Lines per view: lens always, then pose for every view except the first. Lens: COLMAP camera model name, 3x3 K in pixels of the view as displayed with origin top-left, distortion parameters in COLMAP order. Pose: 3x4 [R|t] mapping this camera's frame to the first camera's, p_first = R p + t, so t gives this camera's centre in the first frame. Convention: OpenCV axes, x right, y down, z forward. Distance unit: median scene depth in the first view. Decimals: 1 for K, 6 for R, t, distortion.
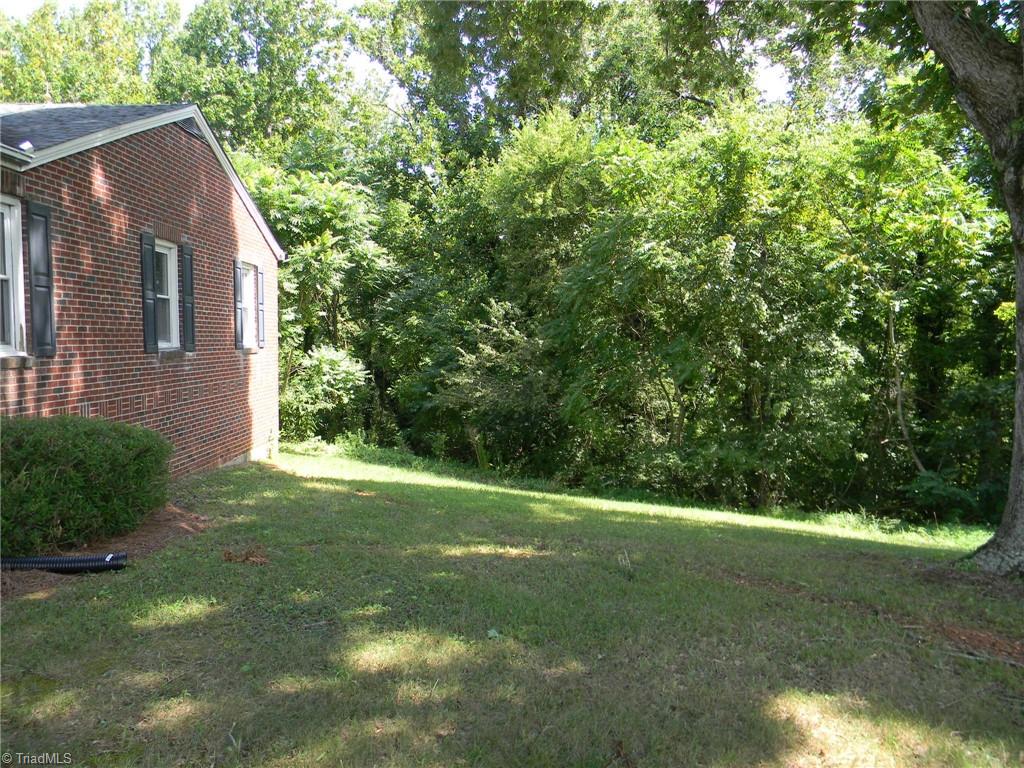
lens RADIAL K [[840.1, 0, 508.3], [0, 840.1, 388.4], [0, 0, 1]] dist [-0.016555, -0.001465]
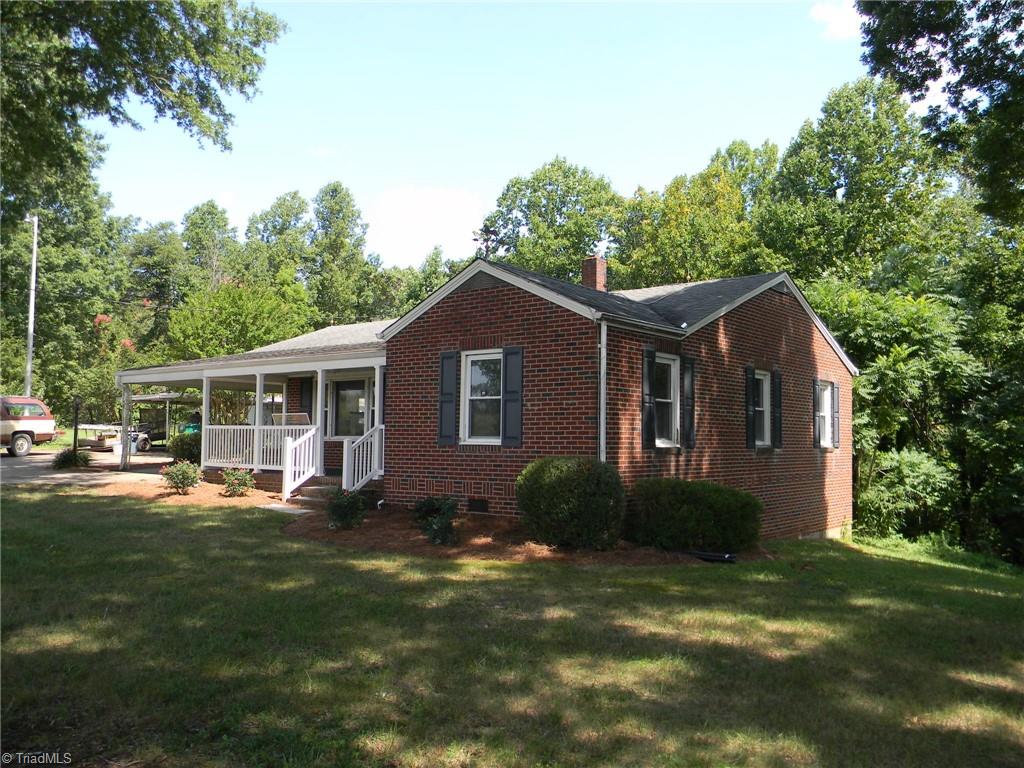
lens RADIAL K [[840.1, 0, 509.2], [0, 840.1, 386.7], [0, 0, 1]] dist [-0.016555, -0.001465]
pose [[0.776575, -0.027170, -0.629438, 0.107818], [-0.051803, 0.992933, -0.106773, 0.018618], [0.627891, 0.115524, 0.769680, -0.256047]]
